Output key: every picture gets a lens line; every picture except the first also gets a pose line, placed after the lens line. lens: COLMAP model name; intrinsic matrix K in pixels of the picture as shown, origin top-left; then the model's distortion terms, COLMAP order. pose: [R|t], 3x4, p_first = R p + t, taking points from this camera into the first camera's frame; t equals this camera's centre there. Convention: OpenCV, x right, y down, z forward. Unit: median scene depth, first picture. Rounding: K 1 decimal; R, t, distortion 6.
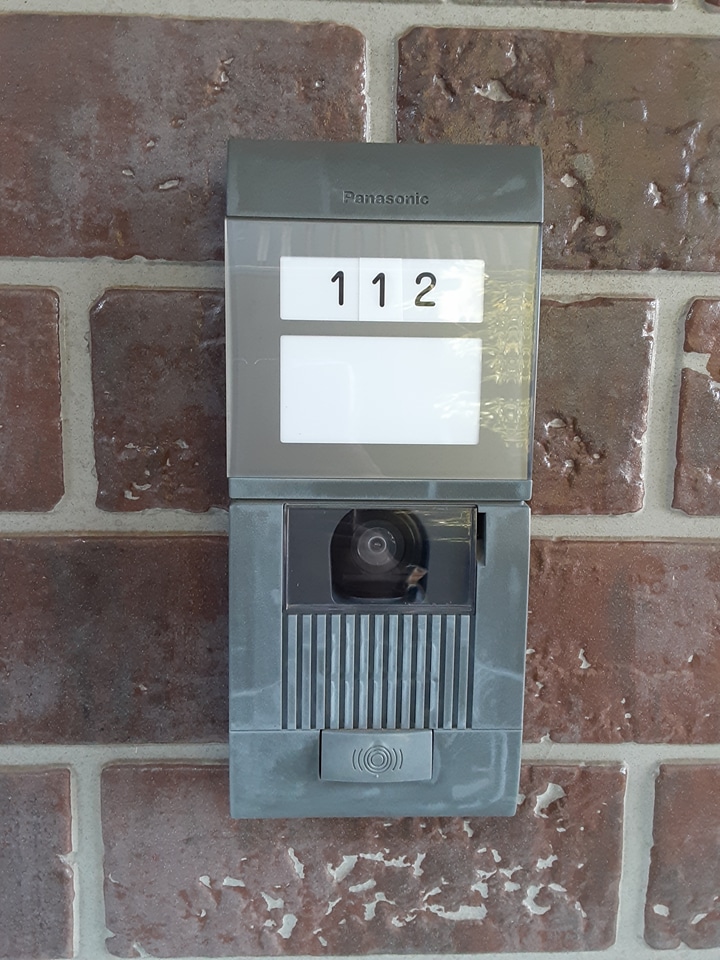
lens RADIAL K [[784.0, 0, 369.8], [0, 784.0, 477.1], [0, 0, 1]] dist [0.067639, -0.064476]
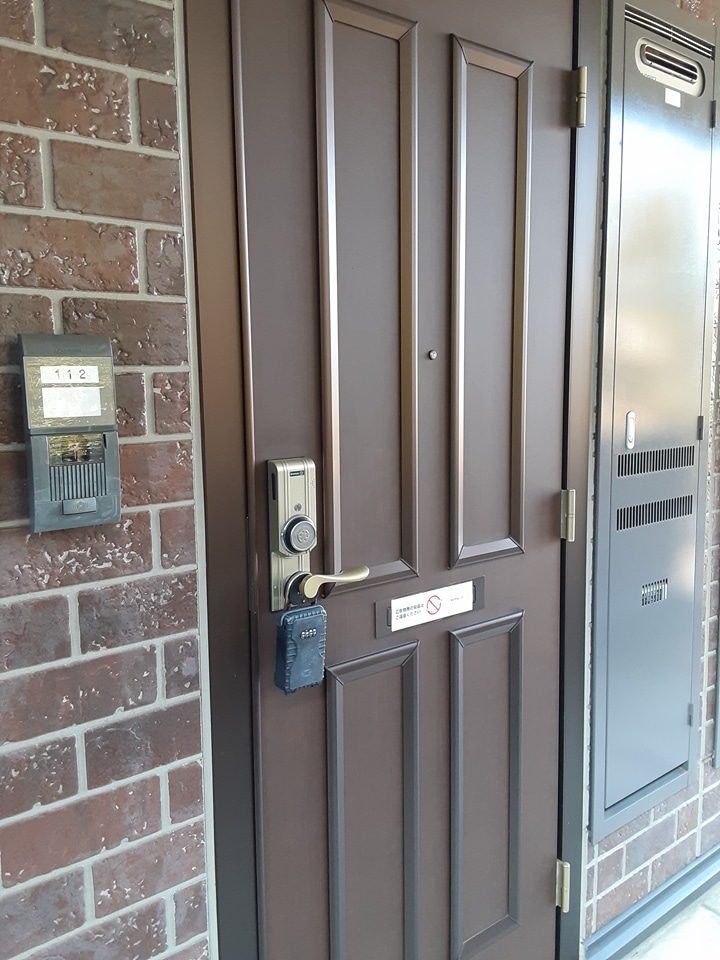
lens RADIAL K [[784.0, 0, 368.1], [0, 784.0, 469.7], [0, 0, 1]] dist [0.067639, -0.064476]
pose [[0.818966, -0.093927, 0.566103, -0.846070], [0.102470, 0.994595, 0.016780, 0.244805], [-0.564619, 0.044266, 0.824164, -2.428005]]
